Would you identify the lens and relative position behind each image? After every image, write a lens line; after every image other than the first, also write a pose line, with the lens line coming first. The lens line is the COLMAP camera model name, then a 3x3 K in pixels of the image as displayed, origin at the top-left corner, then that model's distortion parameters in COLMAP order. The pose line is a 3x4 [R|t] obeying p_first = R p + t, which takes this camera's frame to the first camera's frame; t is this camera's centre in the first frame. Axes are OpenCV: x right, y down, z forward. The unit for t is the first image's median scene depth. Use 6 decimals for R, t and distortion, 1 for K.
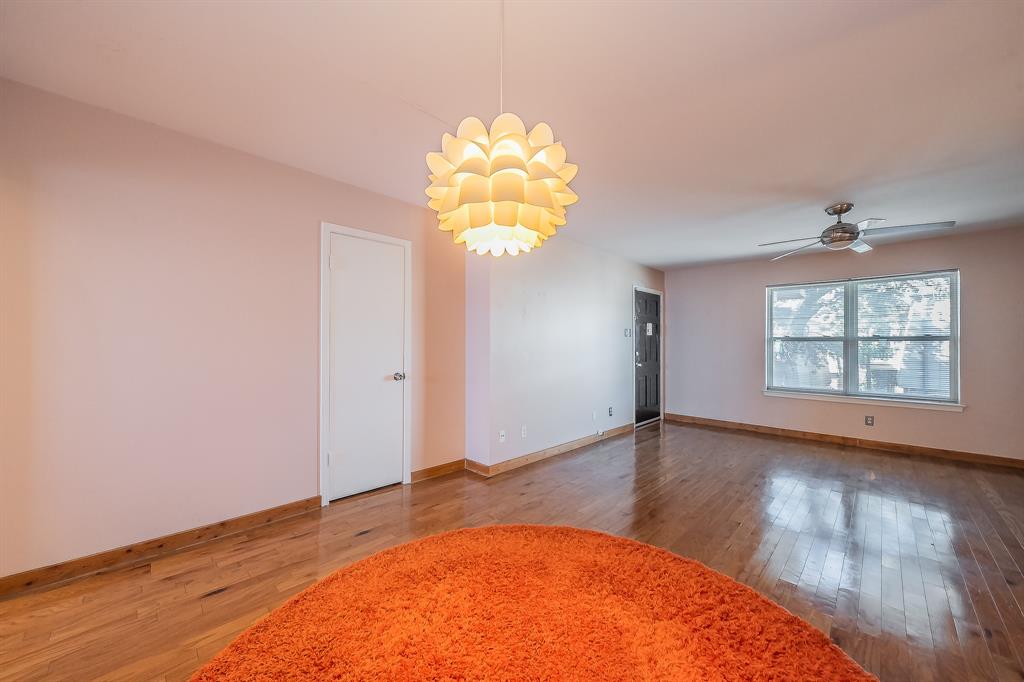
lens RADIAL K [[380.3, 0, 512.0], [0, 380.3, 341.0], [0, 0, 1]] dist [0.001266, 0.000054]
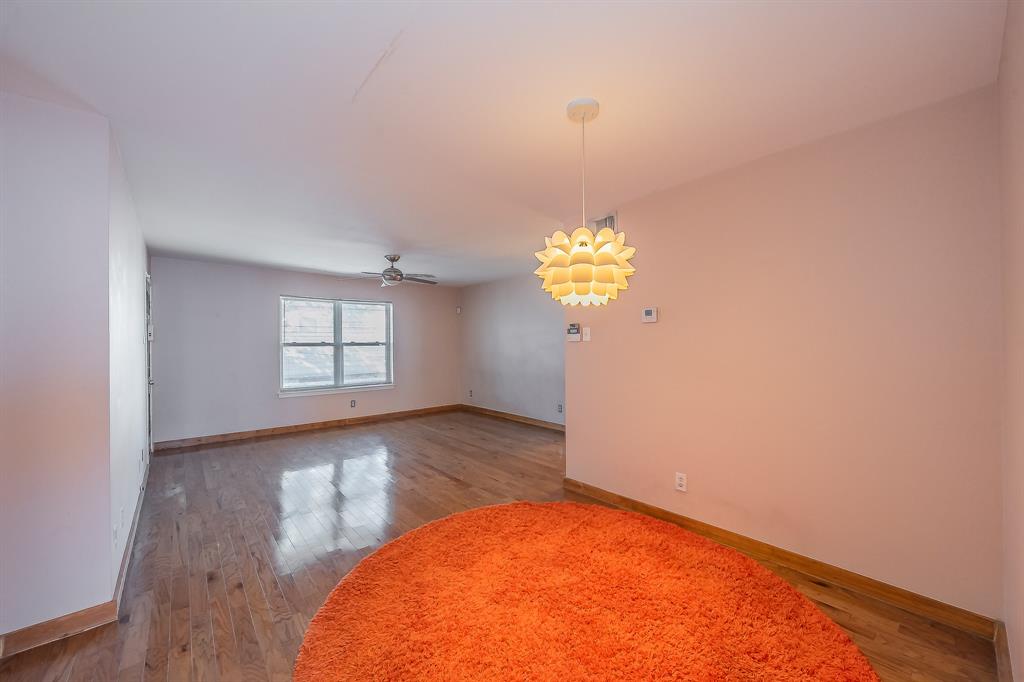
lens RADIAL K [[387.1, 0, 512.0], [0, 387.1, 341.0], [0, 0, 1]] dist [-0.000700, -0.000028]
pose [[0.073506, -0.003019, 0.997290, -0.428112], [-0.003378, 0.999989, 0.003276, -0.025832], [-0.997289, -0.003610, 0.073495, 0.325542]]
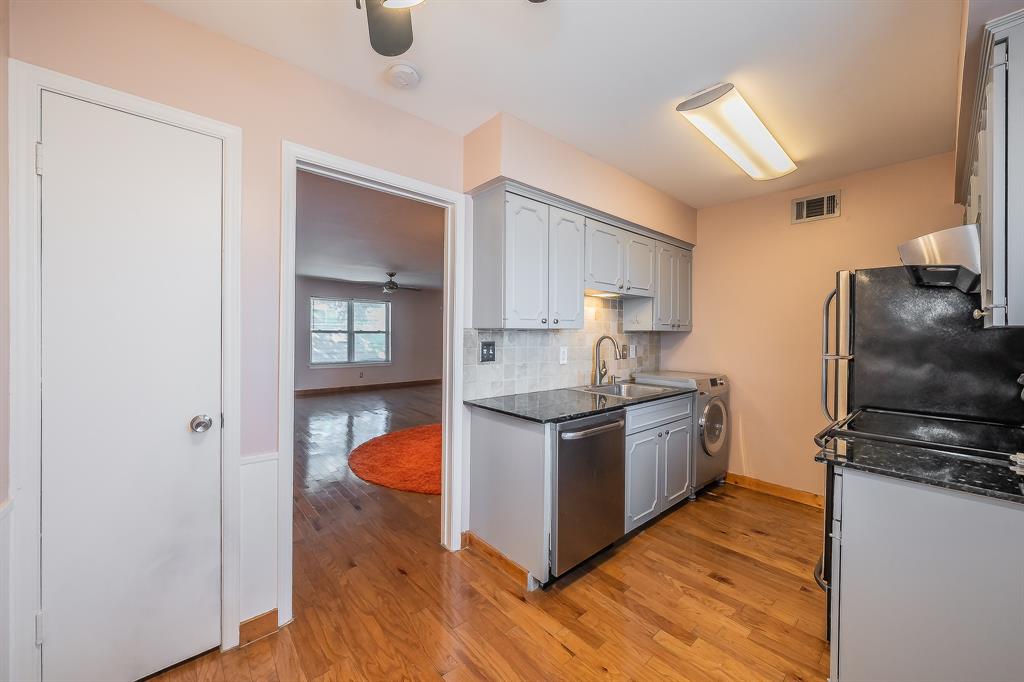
lens RADIAL K [[380.3, 0, 512.0], [0, 380.3, 341.0], [0, 0, 1]] dist [0.001266, 0.000054]
pose [[0.065801, -0.019328, 0.997646, -0.924471], [-0.020944, 0.999565, 0.020746, -0.018224], [-0.997613, -0.022260, 0.065368, 0.126831]]
